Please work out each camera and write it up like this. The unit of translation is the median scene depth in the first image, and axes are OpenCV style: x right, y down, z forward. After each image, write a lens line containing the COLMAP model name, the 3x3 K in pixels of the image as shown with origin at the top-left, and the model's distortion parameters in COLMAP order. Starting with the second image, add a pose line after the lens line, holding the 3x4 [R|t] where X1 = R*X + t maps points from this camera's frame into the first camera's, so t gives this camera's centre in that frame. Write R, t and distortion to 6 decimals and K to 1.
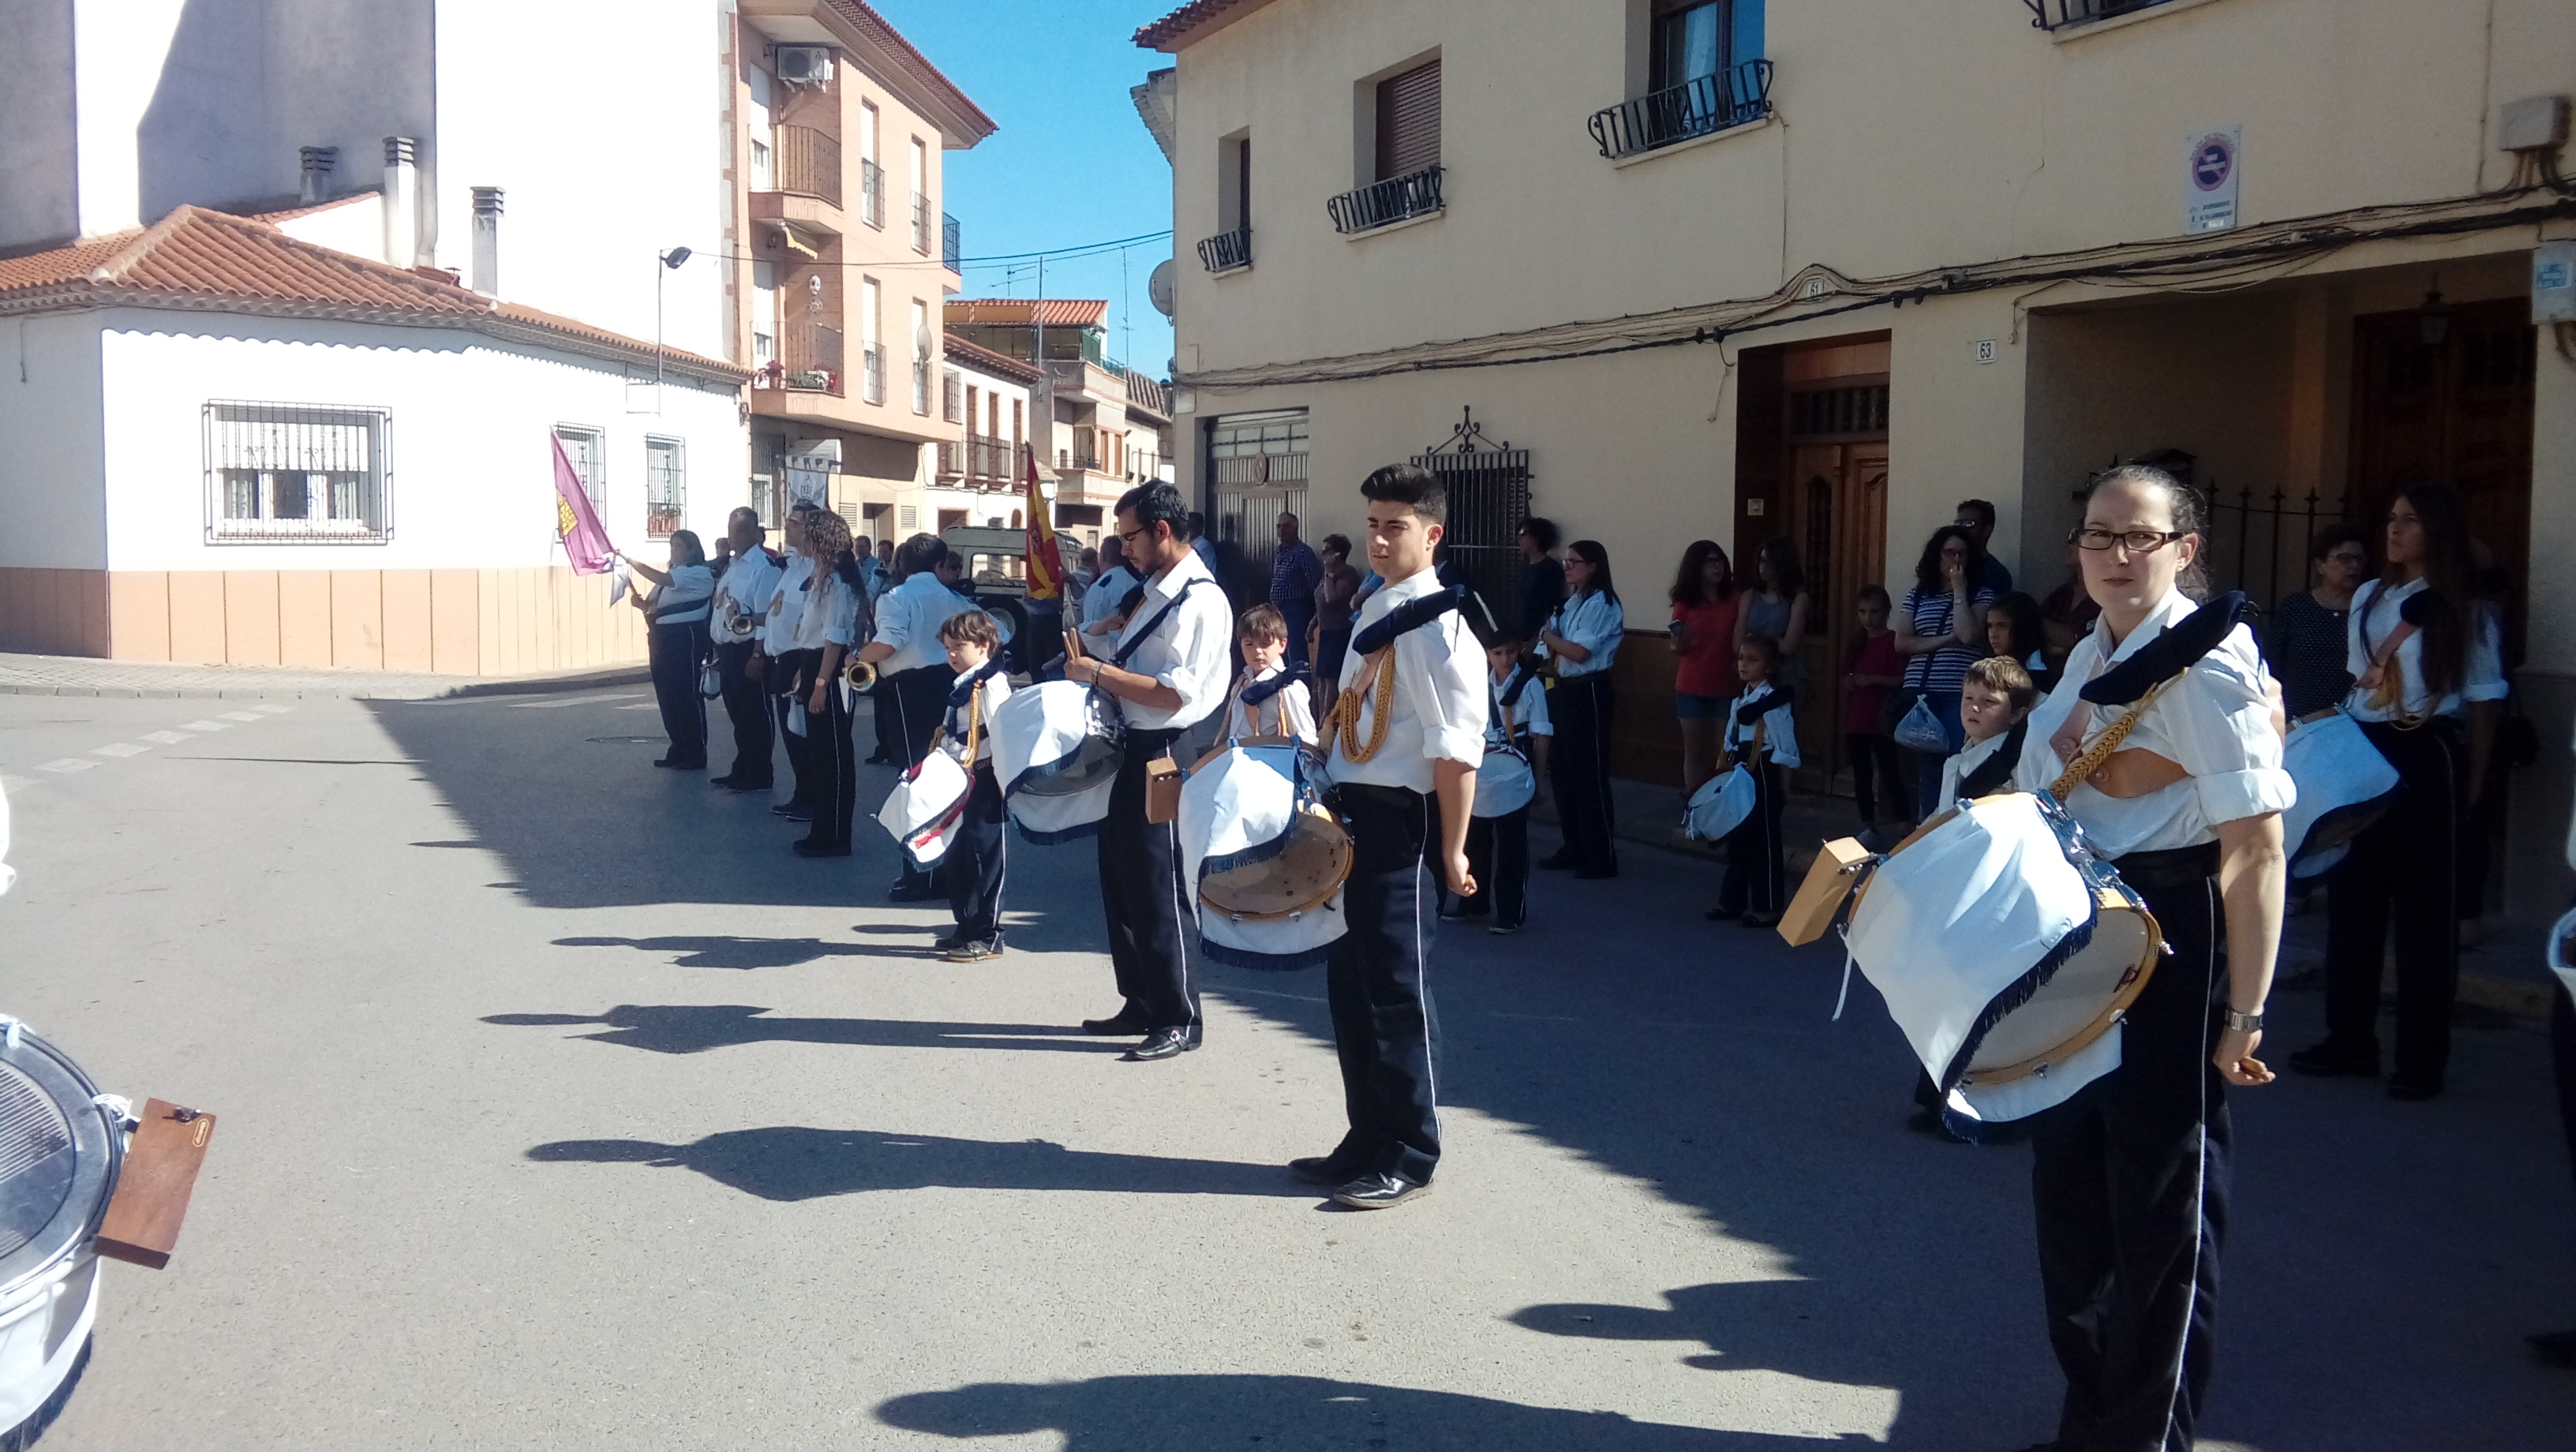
lens RADIAL K [[2280.3, 0, 1281.8], [0, 2280.3, 665.5], [0, 0, 1]] dist [0.089827, -0.150928]
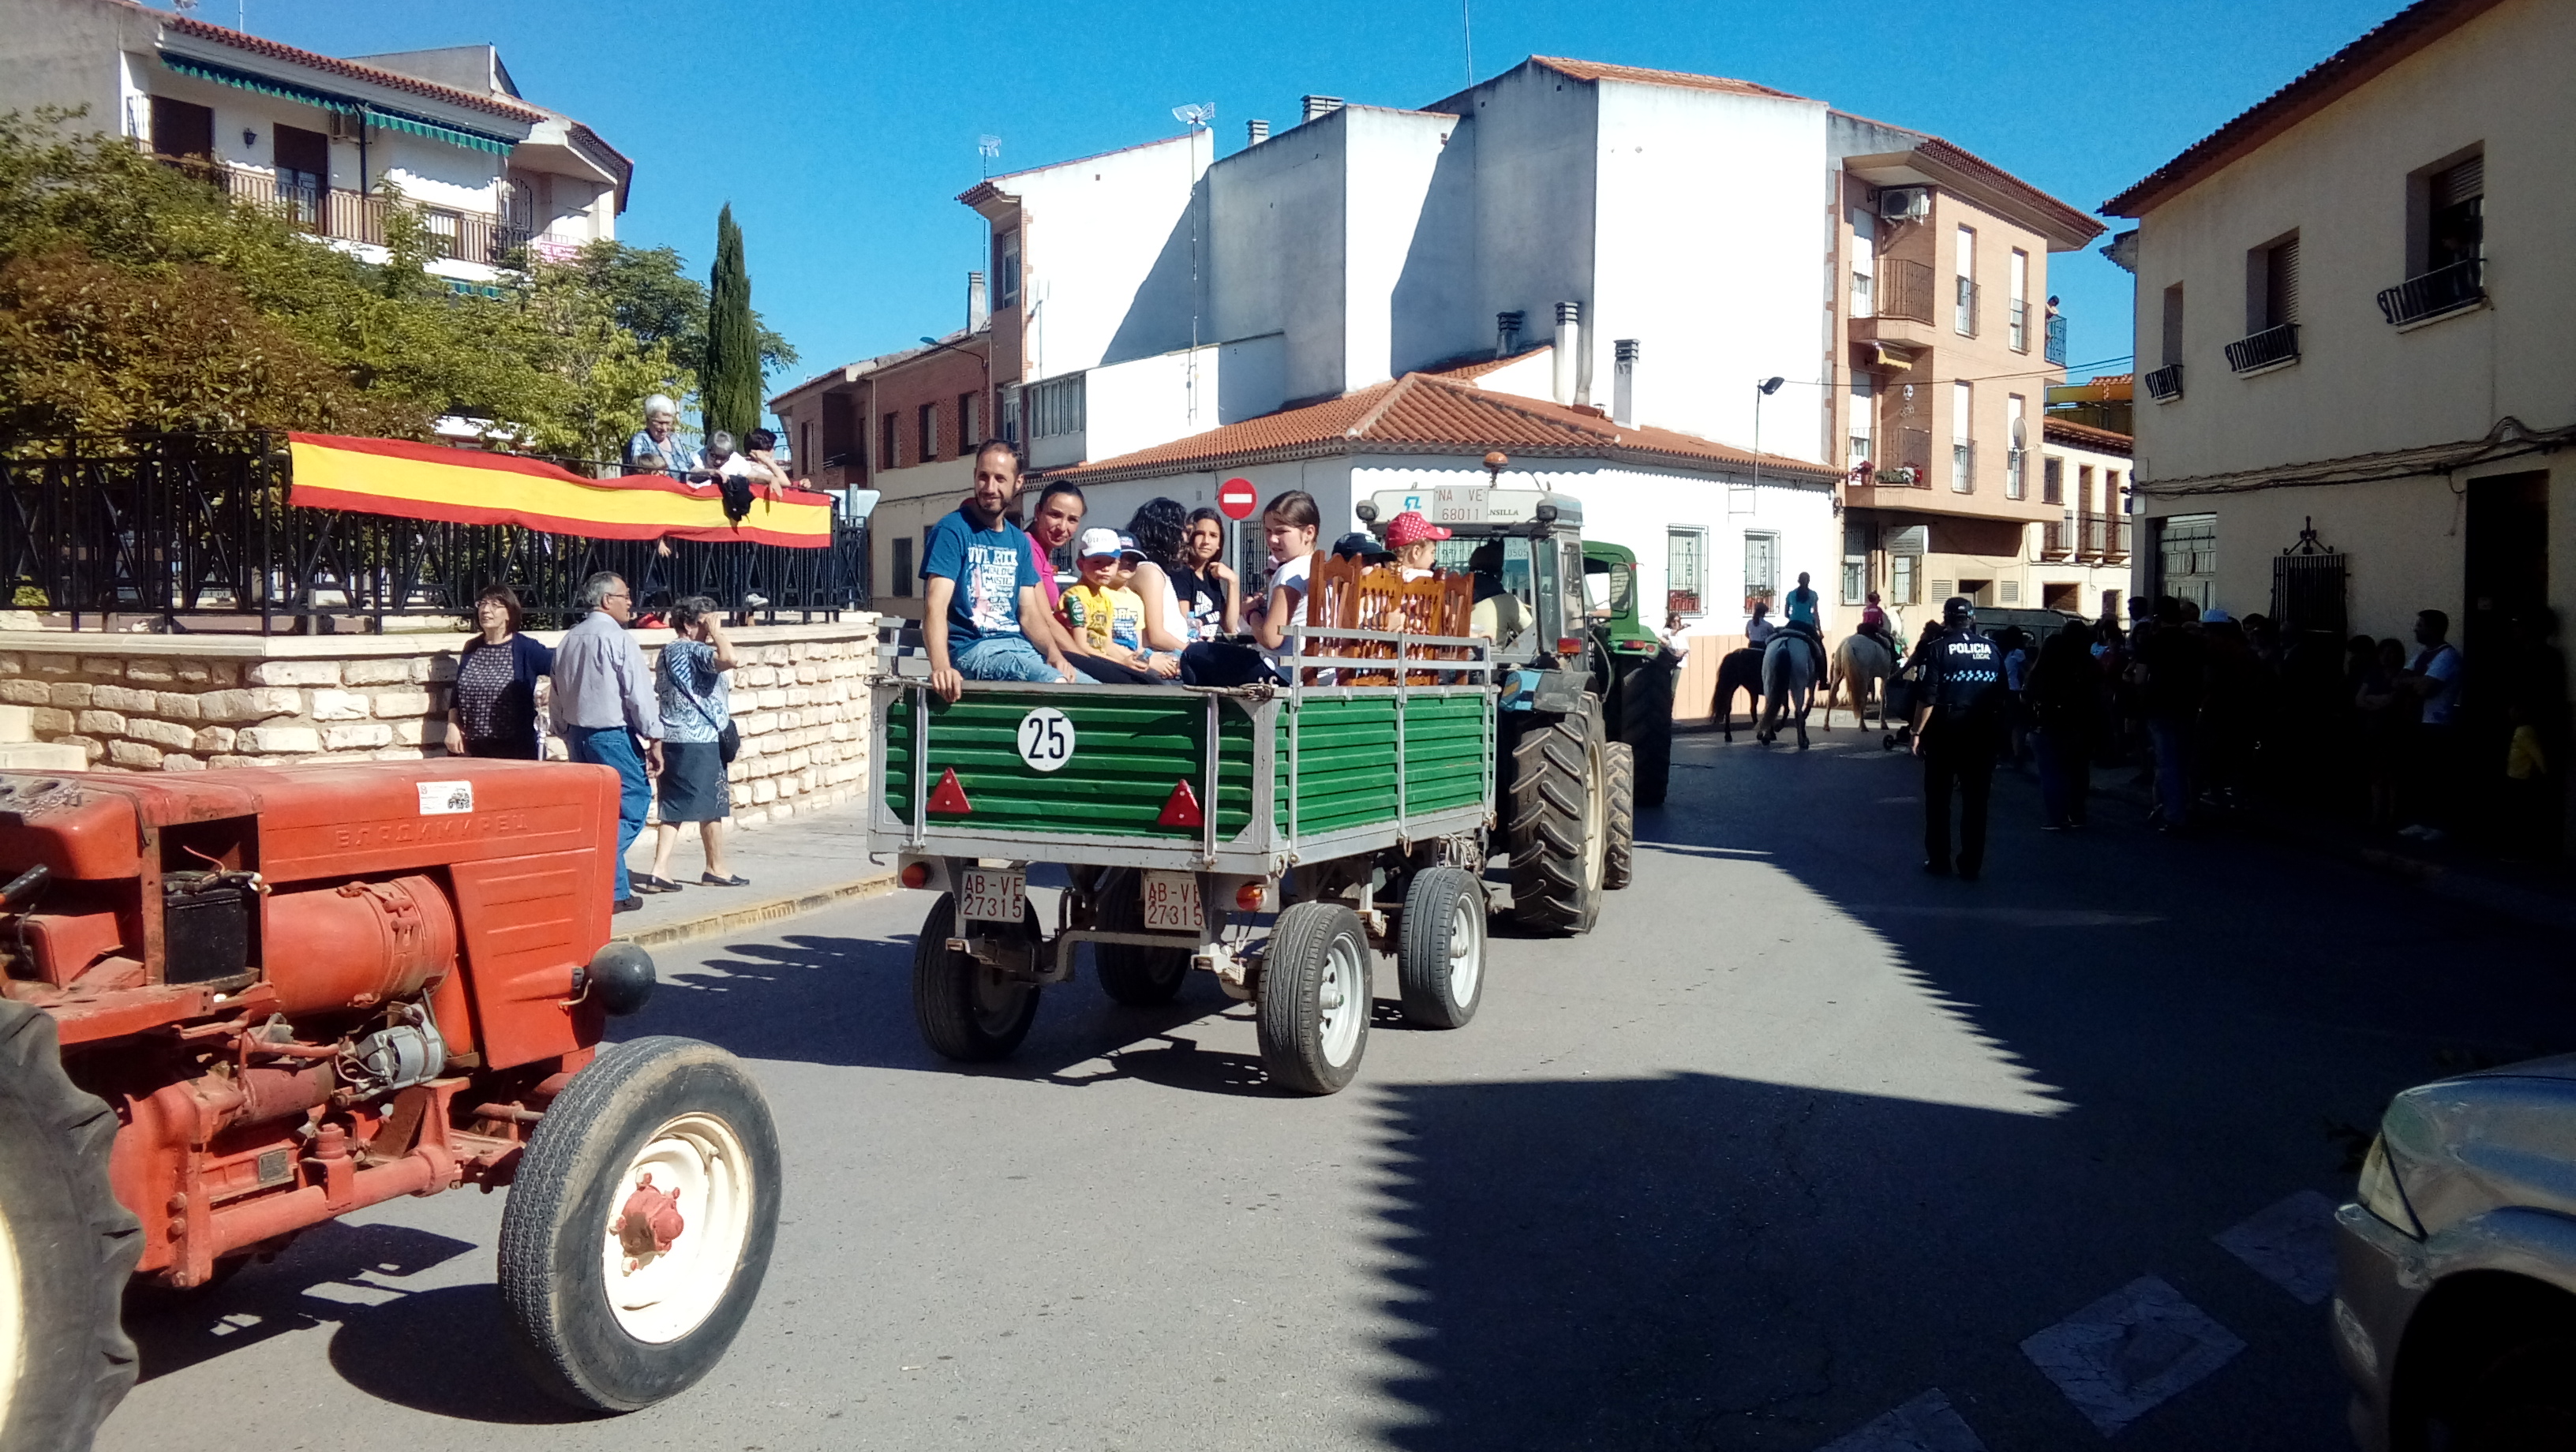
lens RADIAL K [[2280.3, 0, 1291.4], [0, 2280.3, 720.6], [0, 0, 1]] dist [0.089827, -0.150928]
pose [[0.873623, 0.025490, -0.485936, 0.096050], [-0.027480, 0.999618, 0.003031, 0.003503], [0.485827, 0.010706, 0.873989, -0.163301]]
